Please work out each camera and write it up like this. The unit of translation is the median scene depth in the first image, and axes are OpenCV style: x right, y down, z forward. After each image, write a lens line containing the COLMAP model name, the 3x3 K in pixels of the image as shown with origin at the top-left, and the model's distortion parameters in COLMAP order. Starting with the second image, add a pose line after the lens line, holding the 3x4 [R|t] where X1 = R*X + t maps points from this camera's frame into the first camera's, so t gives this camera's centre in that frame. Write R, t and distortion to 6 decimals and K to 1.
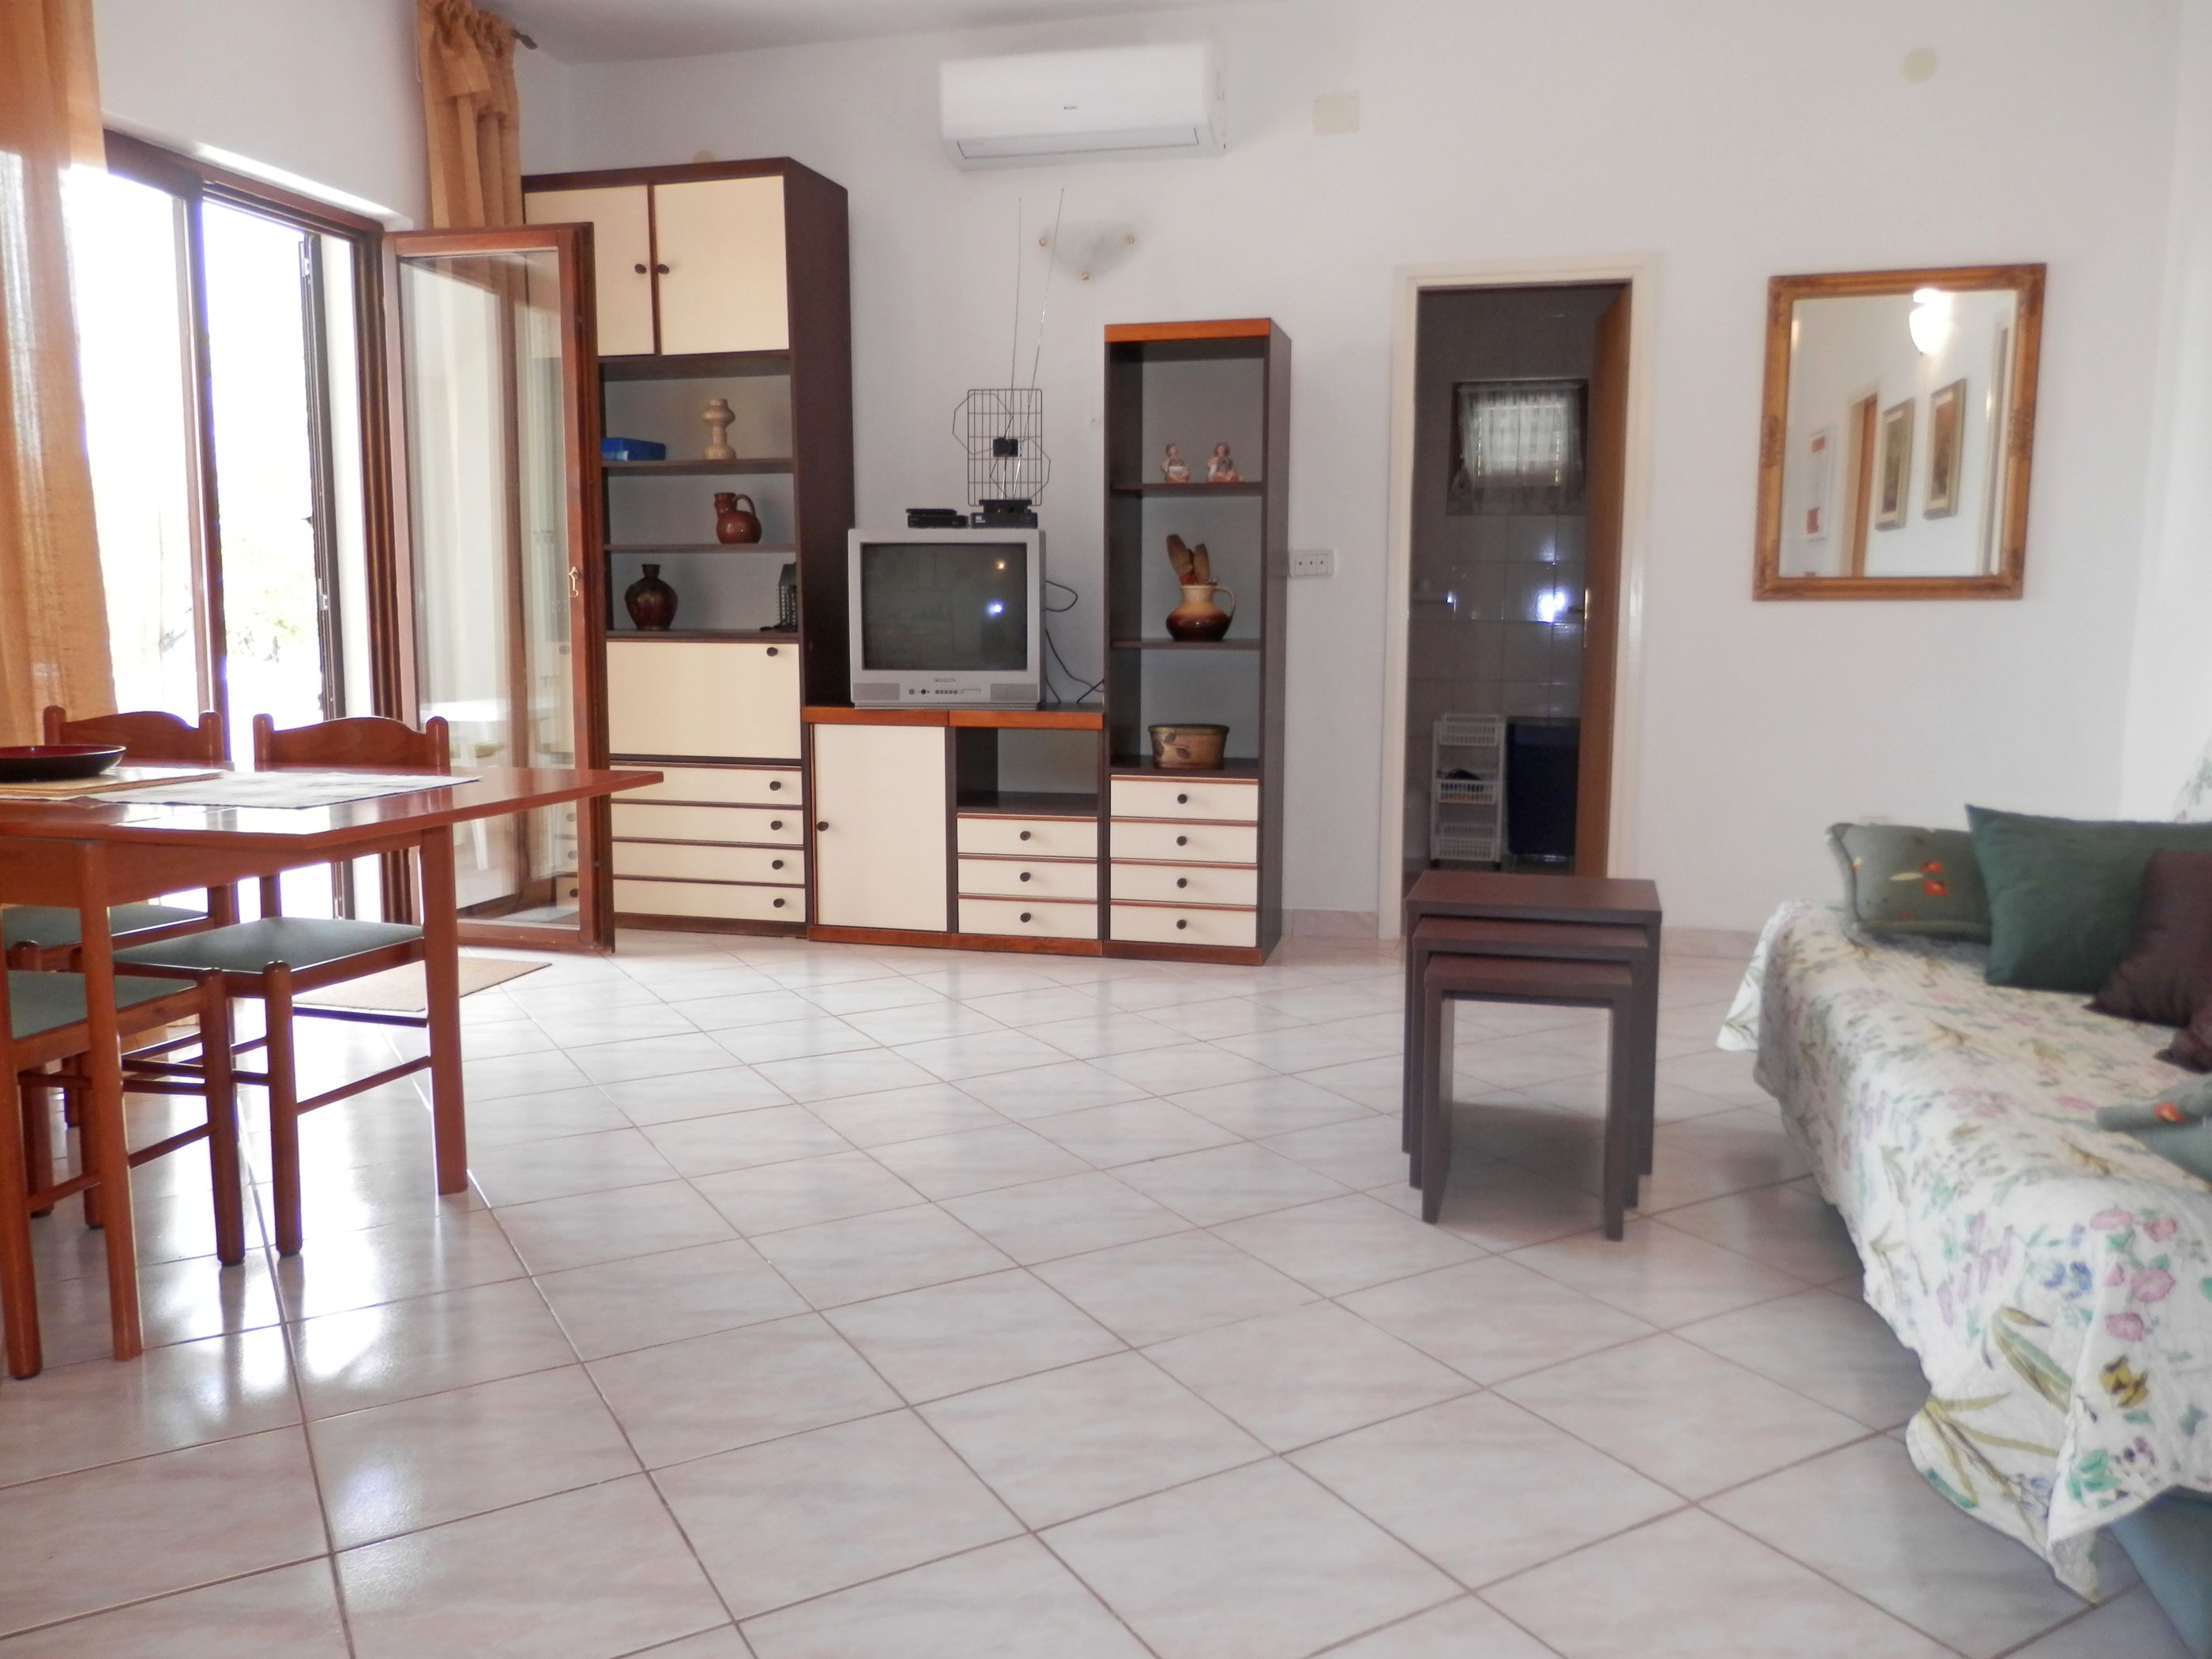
lens RADIAL K [[1640.9, 0, 1072.6], [0, 1640.9, 819.5], [0, 0, 1]] dist [0.002487, 0.002983]
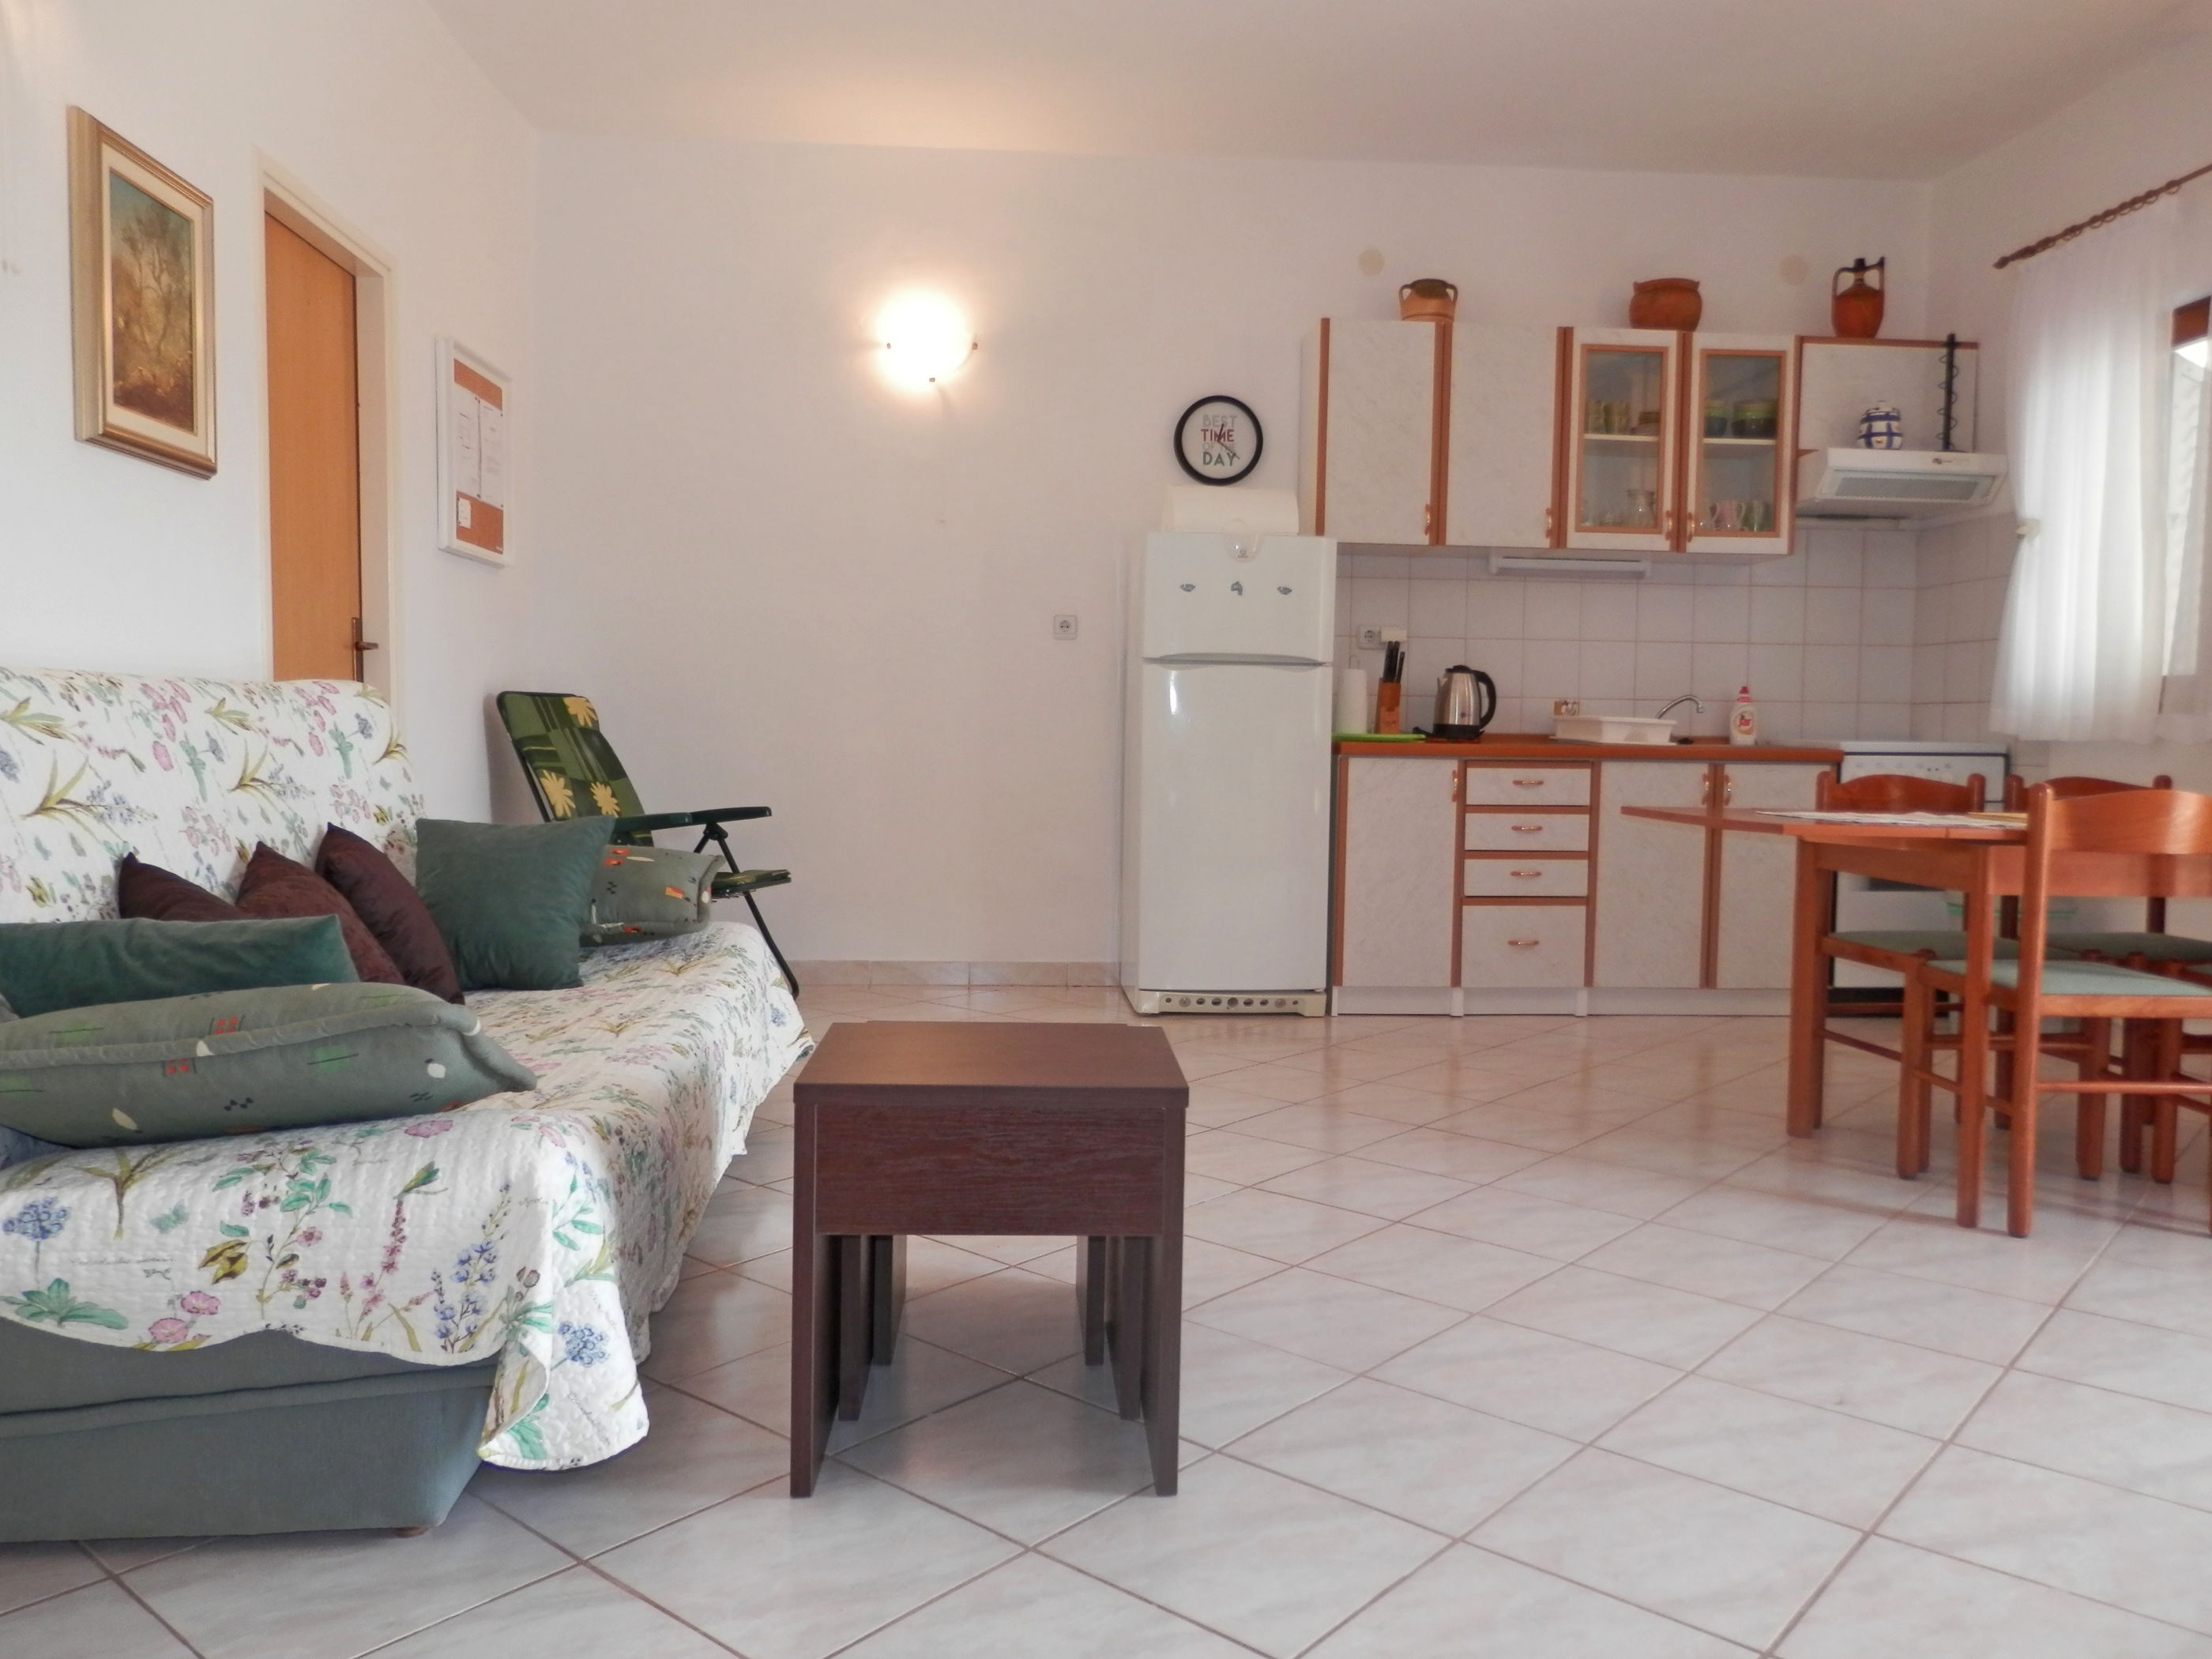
lens RADIAL K [[1631.5, 0, 1108.5], [0, 1631.5, 822.2], [0, 0, 1]] dist [-0.000593, 0.005779]
pose [[-0.939424, -0.001207, -0.342756, 0.309616], [-0.060137, 0.985063, 0.161354, -0.102703], [0.337442, 0.172192, -0.925464, 1.074606]]
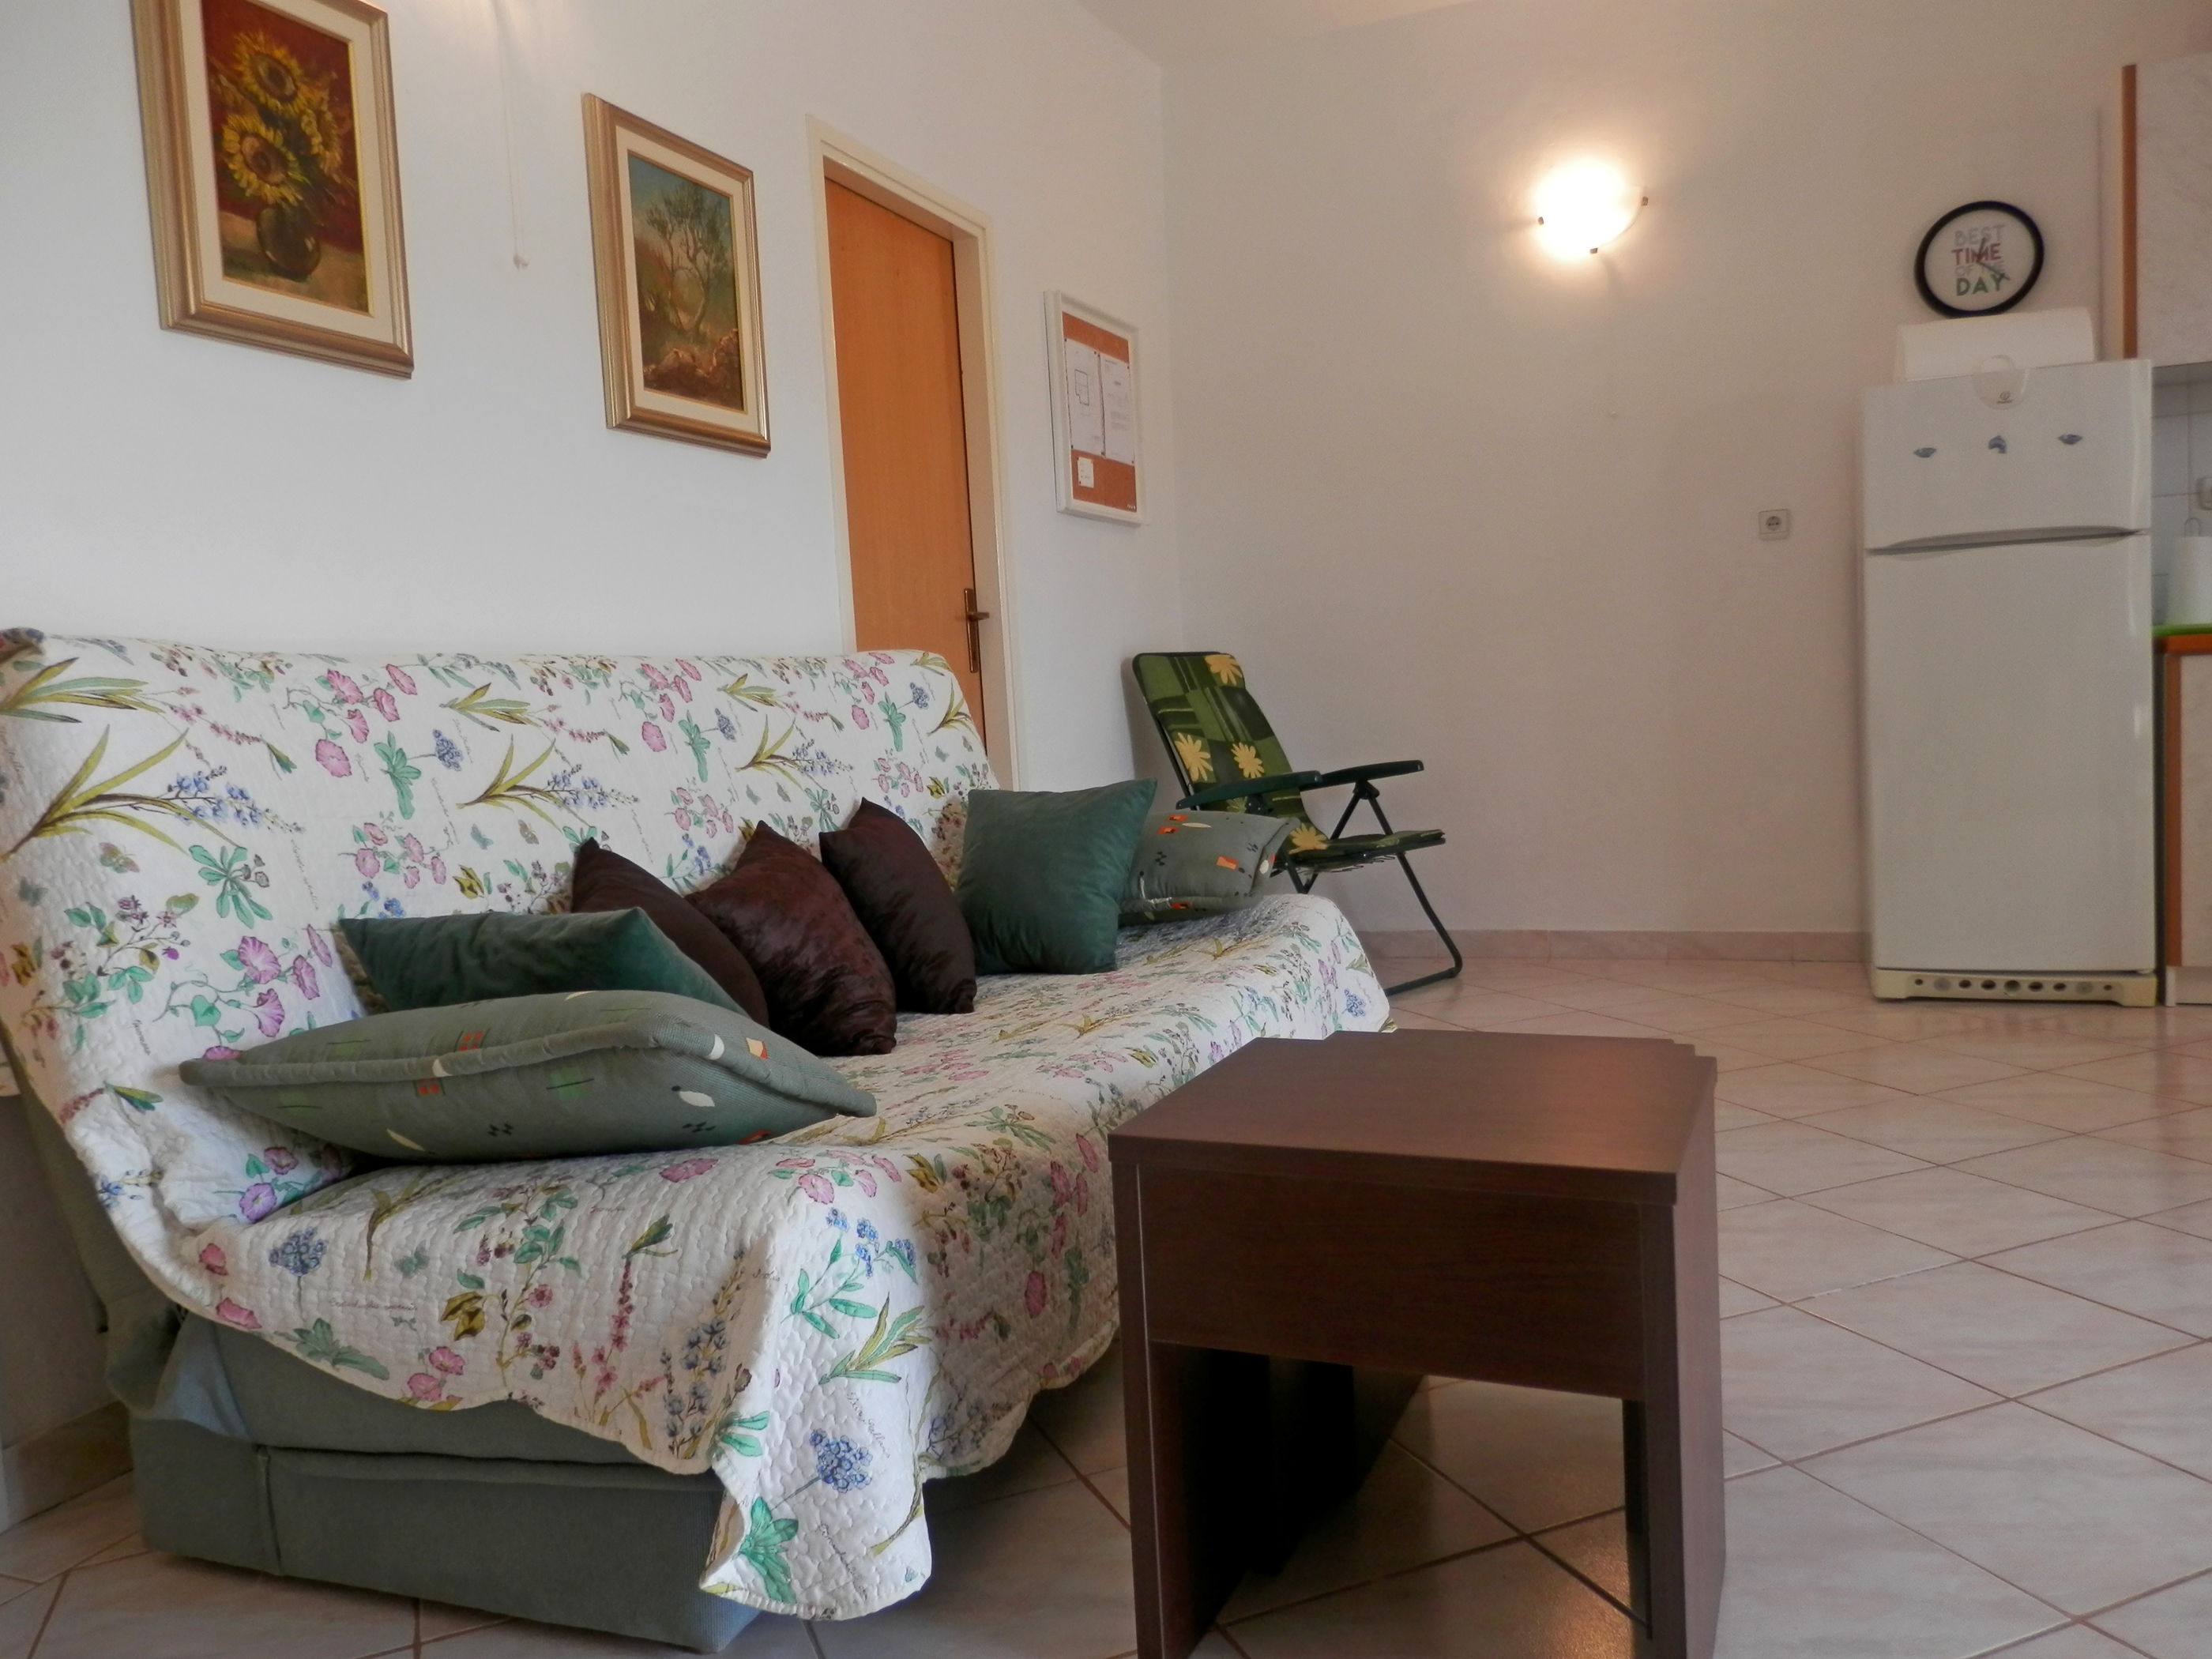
lens RADIAL K [[1627.1, 0, 1136.3], [0, 1627.1, 818.3], [0, 0, 1]] dist [0.006935, 0.007278]
pose [[-0.992499, 0.038702, 0.115963, 0.204486], [0.059939, 0.980782, 0.185673, -0.080438], [-0.106549, 0.191231, -0.975745, 0.964807]]
